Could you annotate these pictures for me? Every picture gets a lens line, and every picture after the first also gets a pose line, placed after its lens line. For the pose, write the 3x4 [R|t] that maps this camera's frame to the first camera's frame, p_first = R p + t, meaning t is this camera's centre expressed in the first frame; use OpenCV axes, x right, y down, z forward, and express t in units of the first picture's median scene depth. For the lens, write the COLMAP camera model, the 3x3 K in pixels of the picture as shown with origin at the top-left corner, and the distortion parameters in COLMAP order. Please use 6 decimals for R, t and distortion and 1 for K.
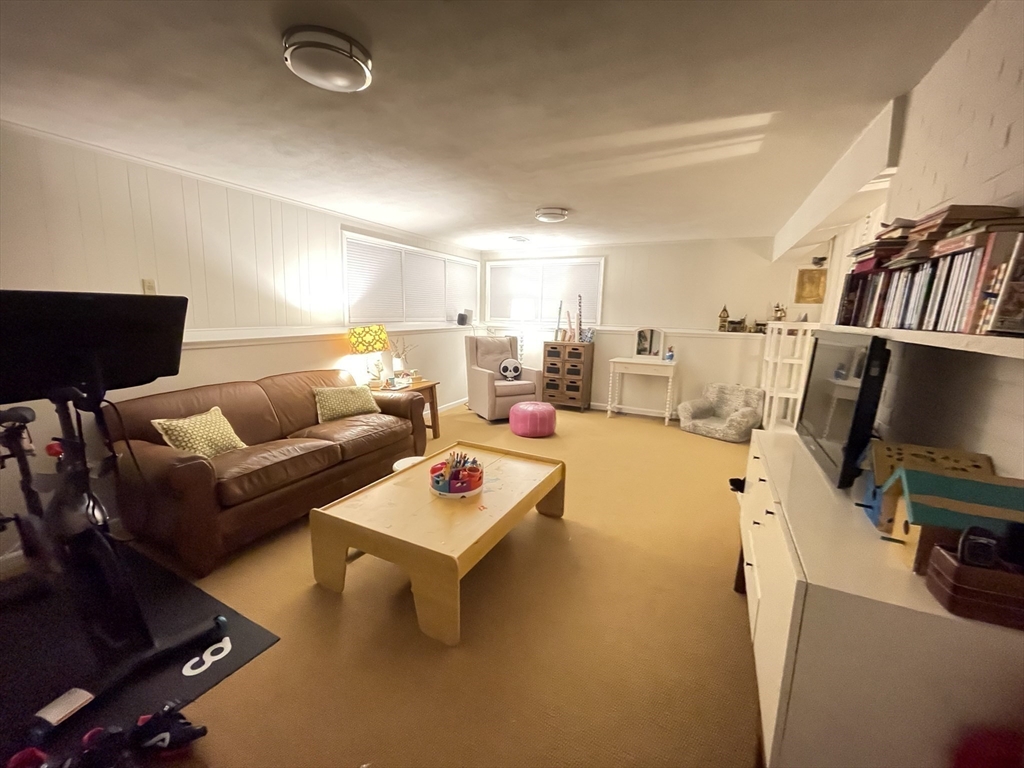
lens RADIAL K [[422.2, 0, 512.0], [0, 422.2, 384.0], [0, 0, 1]] dist [-0.015156, 0.000027]
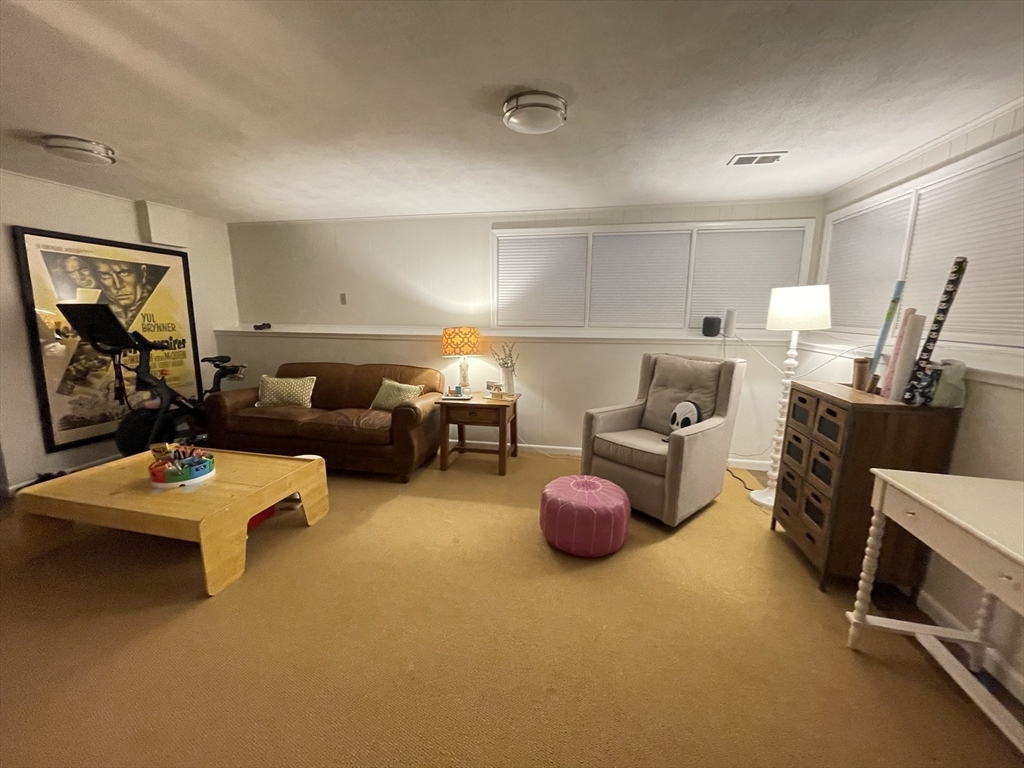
lens RADIAL K [[393.9, 0, 512.0], [0, 393.9, 384.0], [0, 0, 1]] dist [0.001148, 0.000014]
pose [[0.264203, 0.159258, -0.951227, 0.521951], [-0.167707, 0.978834, 0.117299, -0.127680], [0.949774, 0.128537, 0.285320, 0.816862]]
